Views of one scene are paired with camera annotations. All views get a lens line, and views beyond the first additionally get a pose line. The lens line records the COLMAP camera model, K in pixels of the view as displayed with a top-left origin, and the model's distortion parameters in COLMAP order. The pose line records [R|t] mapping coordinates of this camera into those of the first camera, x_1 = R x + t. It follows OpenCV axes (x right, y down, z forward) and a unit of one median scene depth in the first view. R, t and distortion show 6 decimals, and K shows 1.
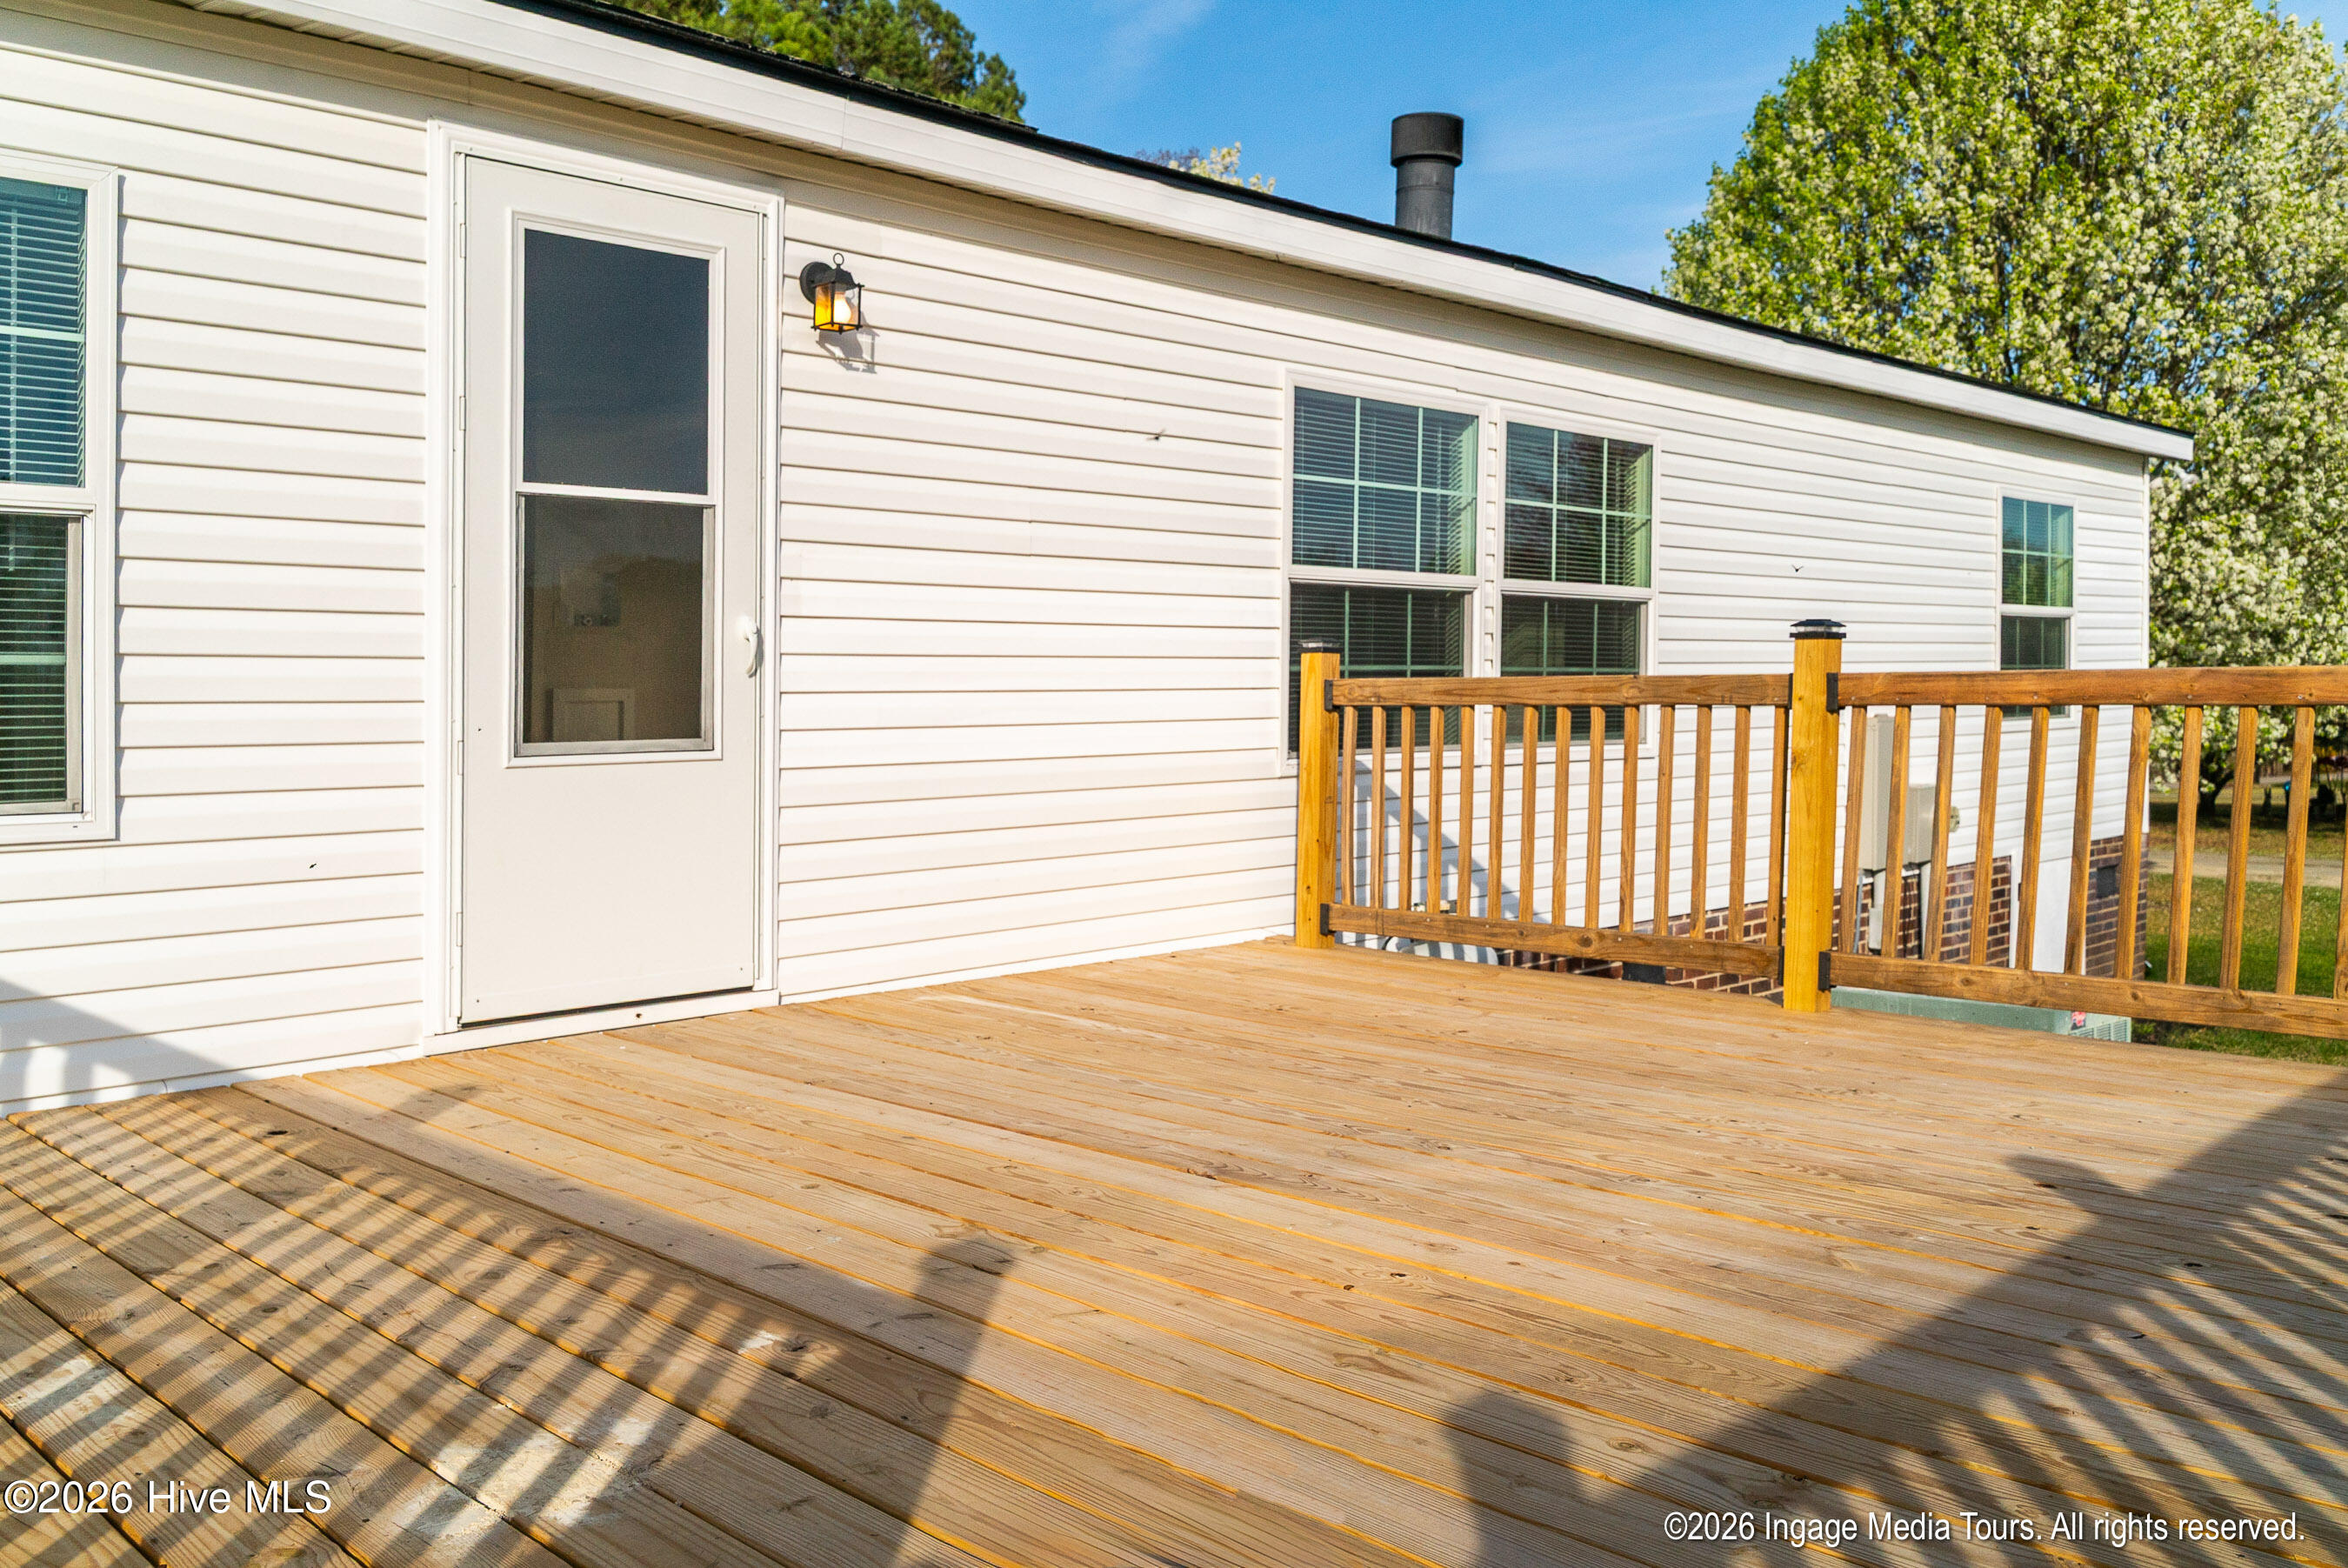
lens RADIAL K [[1888.3, 0, 1174.0], [0, 1888.3, 784.0], [0, 0, 1]] dist [0.003597, 0.000605]
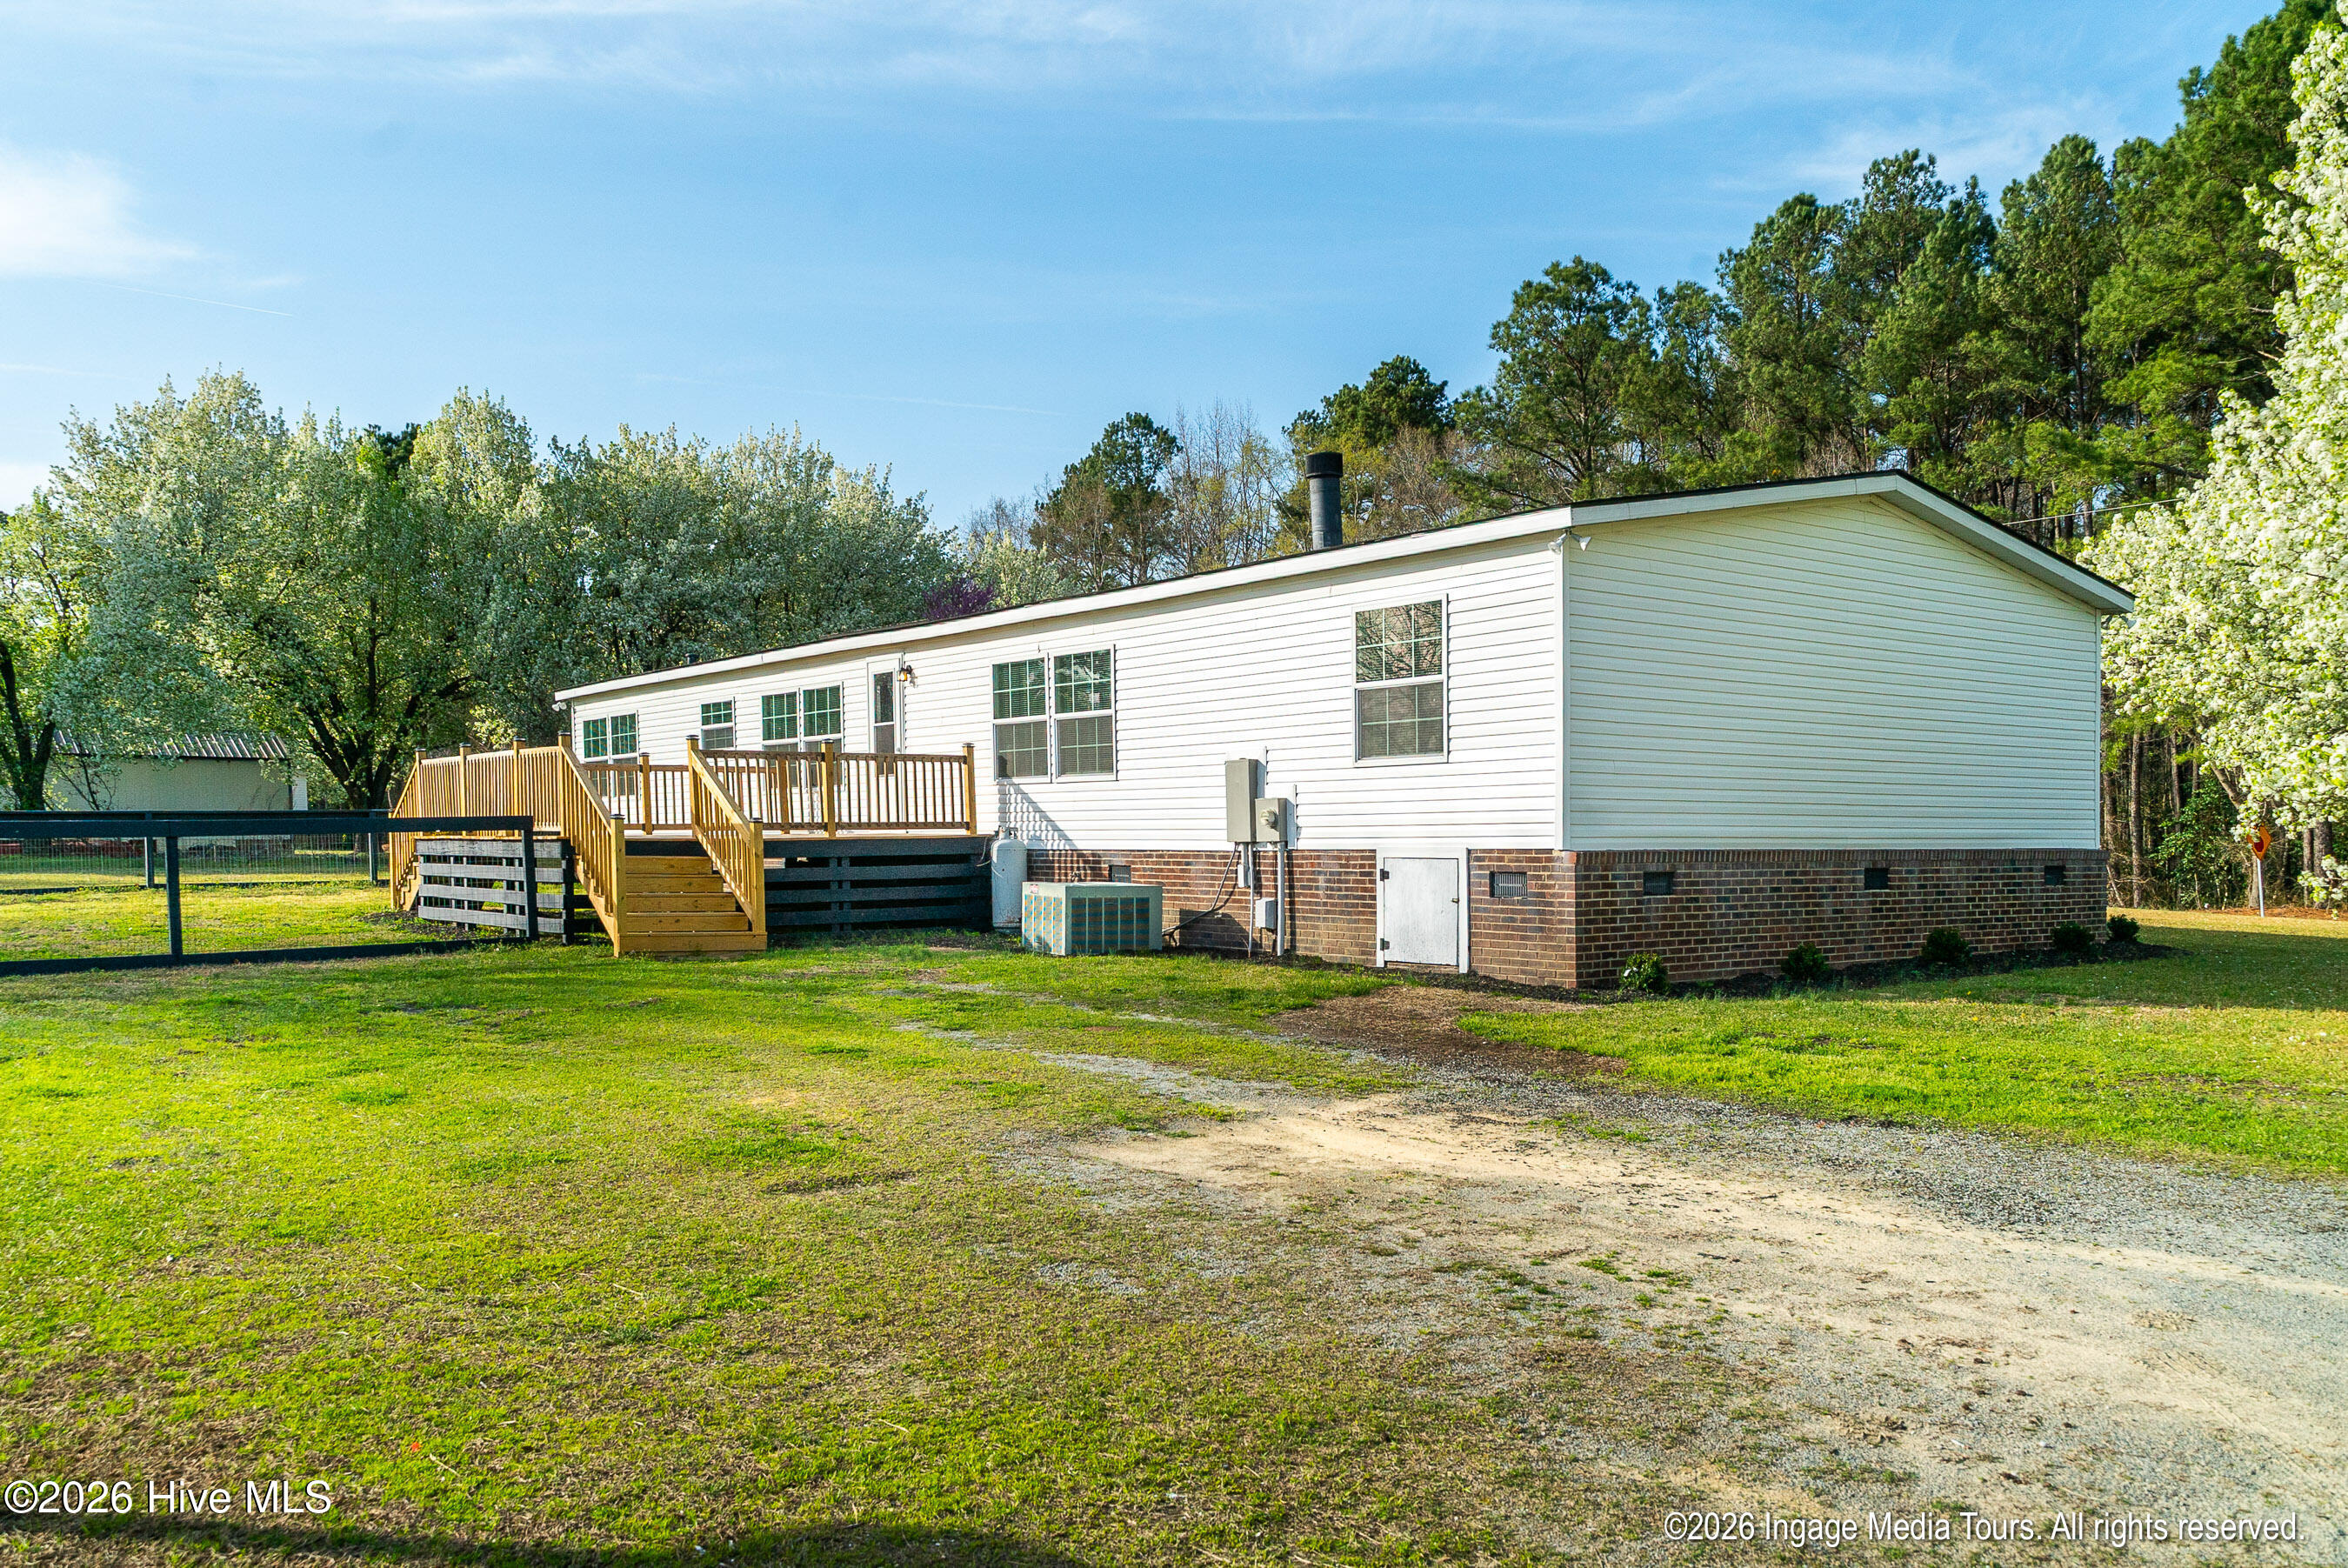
lens RADIAL K [[1888.3, 0, 1174.0], [0, 1888.3, 784.0], [0, 0, 1]] dist [0.003597, 0.000605]
pose [[-0.133133, -0.018992, -0.990916, 3.462204], [-0.039966, 0.999106, -0.013780, 0.025168], [0.990292, 0.037768, -0.133773, 1.901104]]
